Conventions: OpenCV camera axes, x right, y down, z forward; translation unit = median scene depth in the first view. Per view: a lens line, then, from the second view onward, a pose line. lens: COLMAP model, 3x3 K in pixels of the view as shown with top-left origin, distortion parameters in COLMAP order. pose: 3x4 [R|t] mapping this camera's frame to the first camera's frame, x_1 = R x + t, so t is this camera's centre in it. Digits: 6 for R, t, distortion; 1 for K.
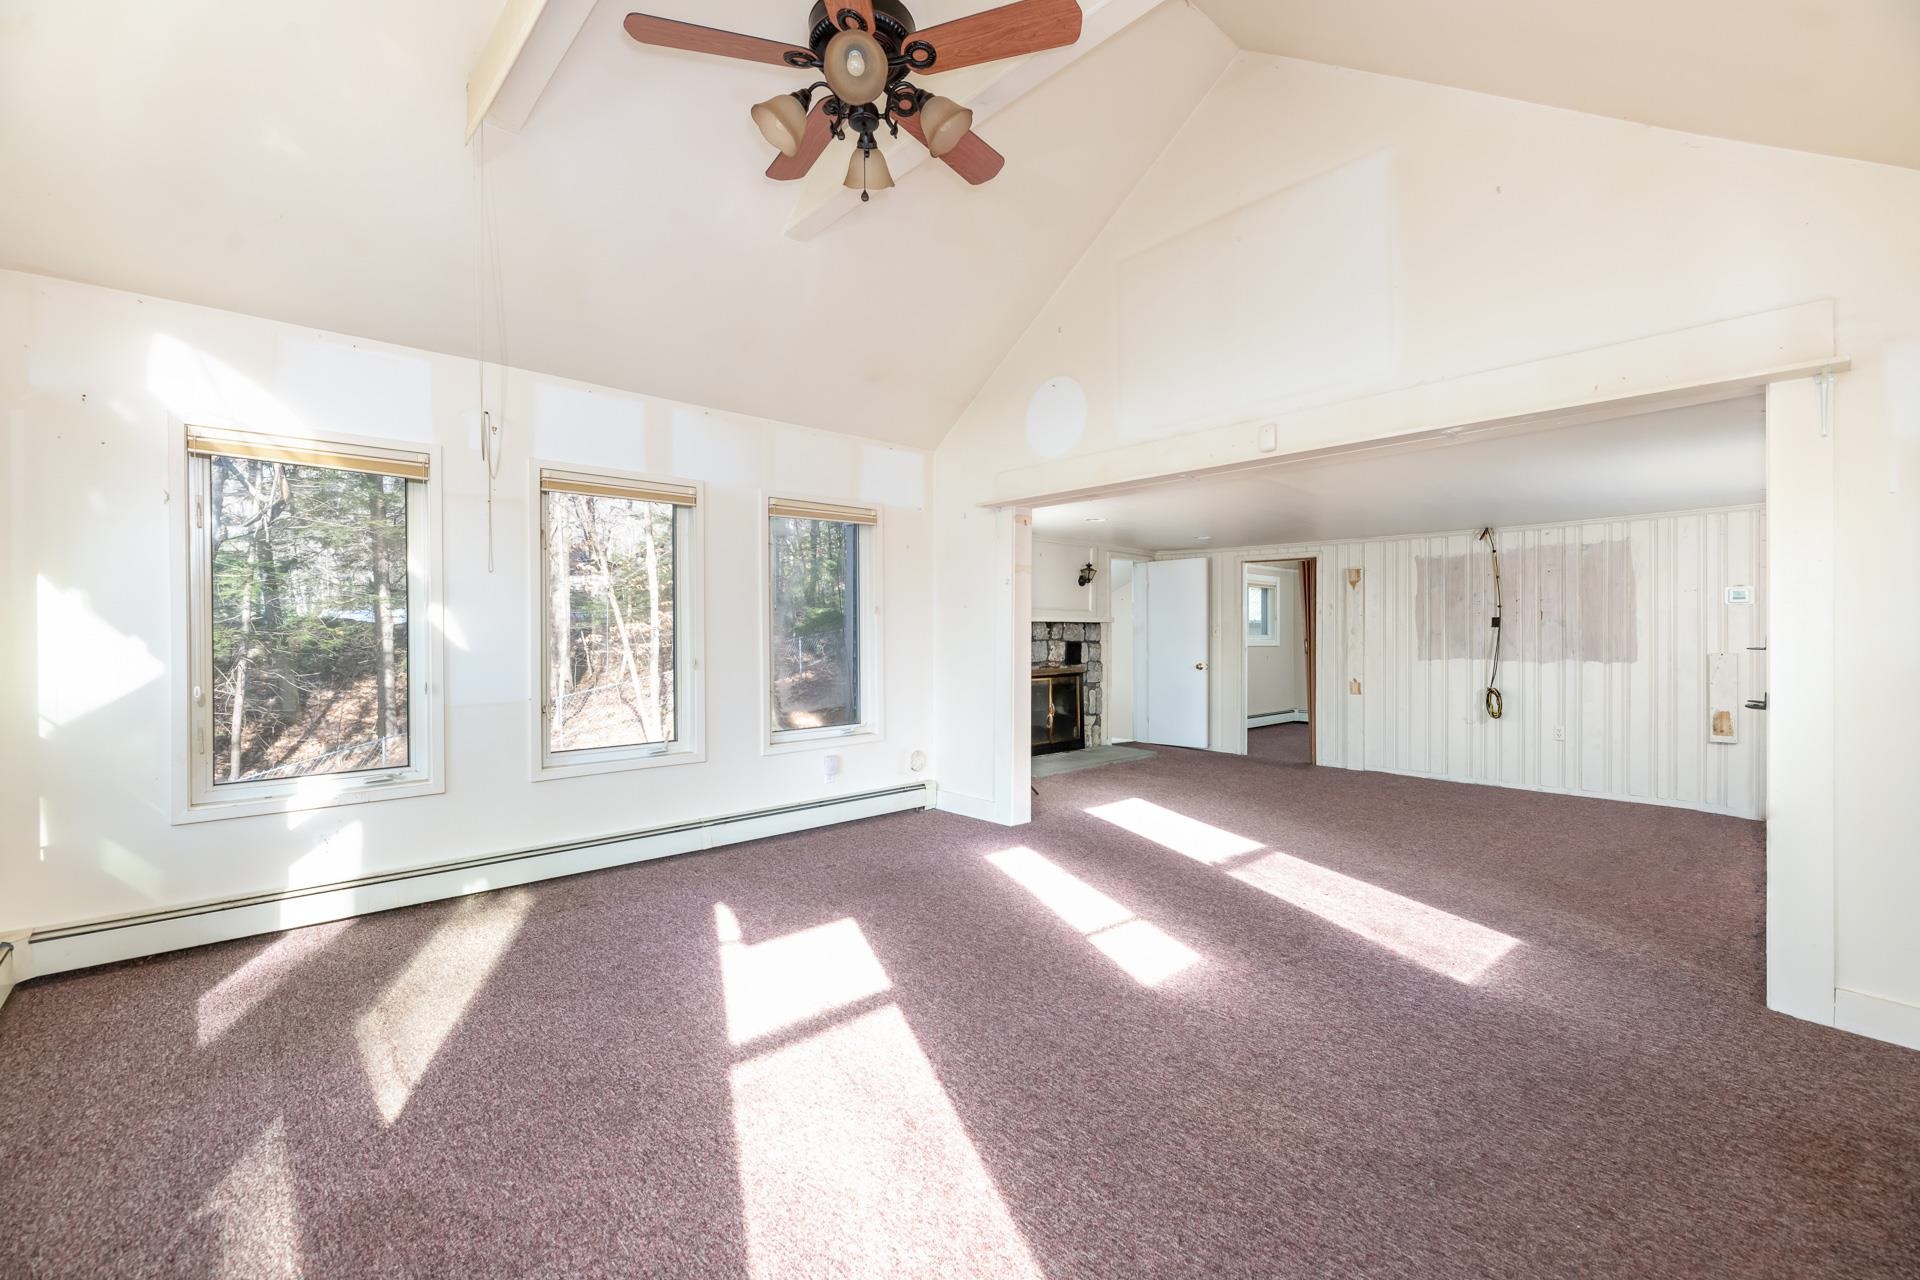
lens RADIAL K [[800.6, 0, 971.6], [0, 800.6, 631.4], [0, 0, 1]] dist [-0.000900, 0.000172]
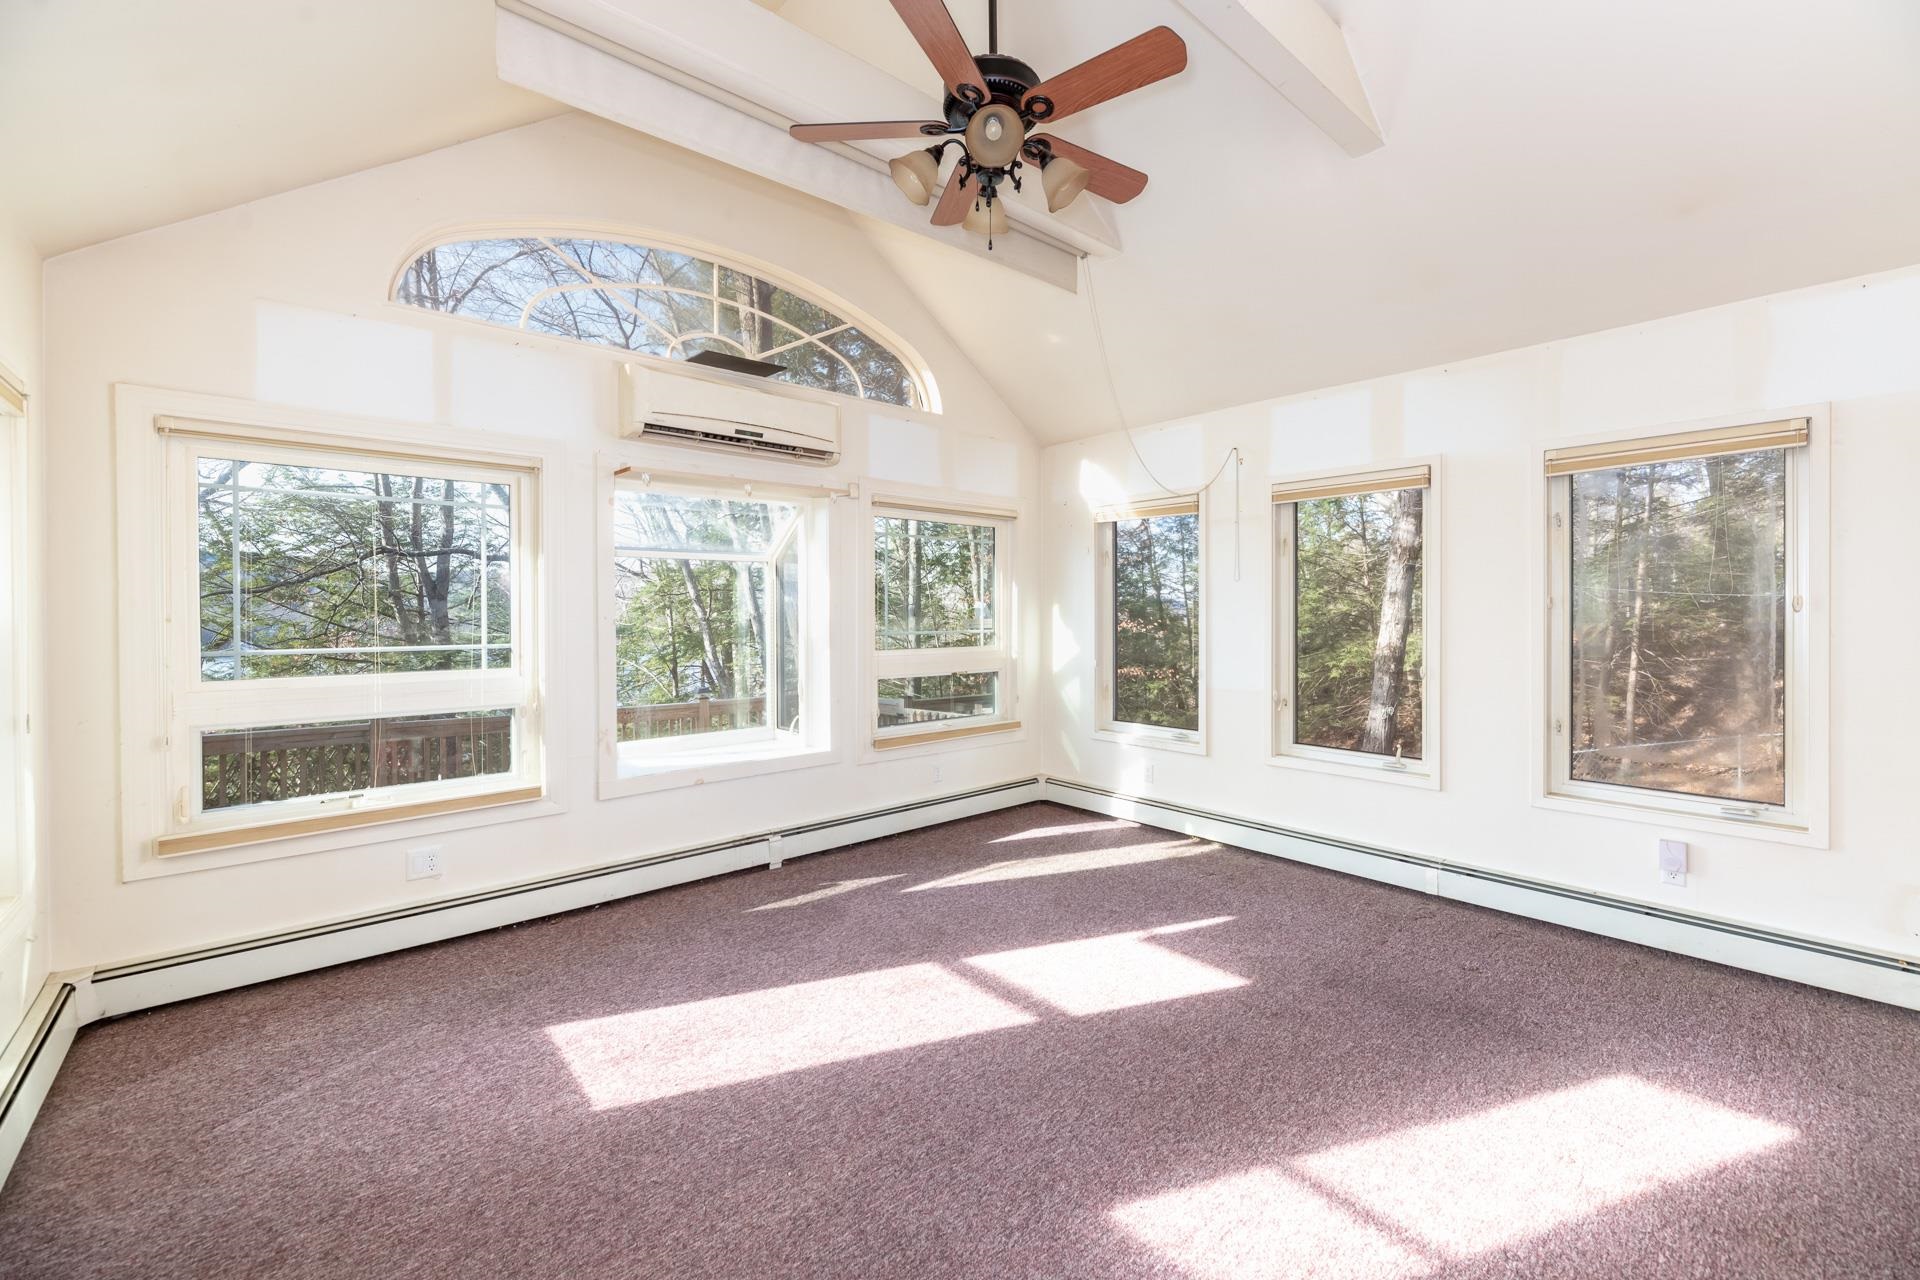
lens RADIAL K [[800.6, 0, 984.0], [0, 800.6, 612.1], [0, 0, 1]] dist [-0.000900, 0.000172]
pose [[-0.015682, 0.003992, -0.999869, 0.340489], [-0.000309, 0.999992, 0.003997, -0.018366], [0.999877, 0.000372, -0.015681, 0.359394]]
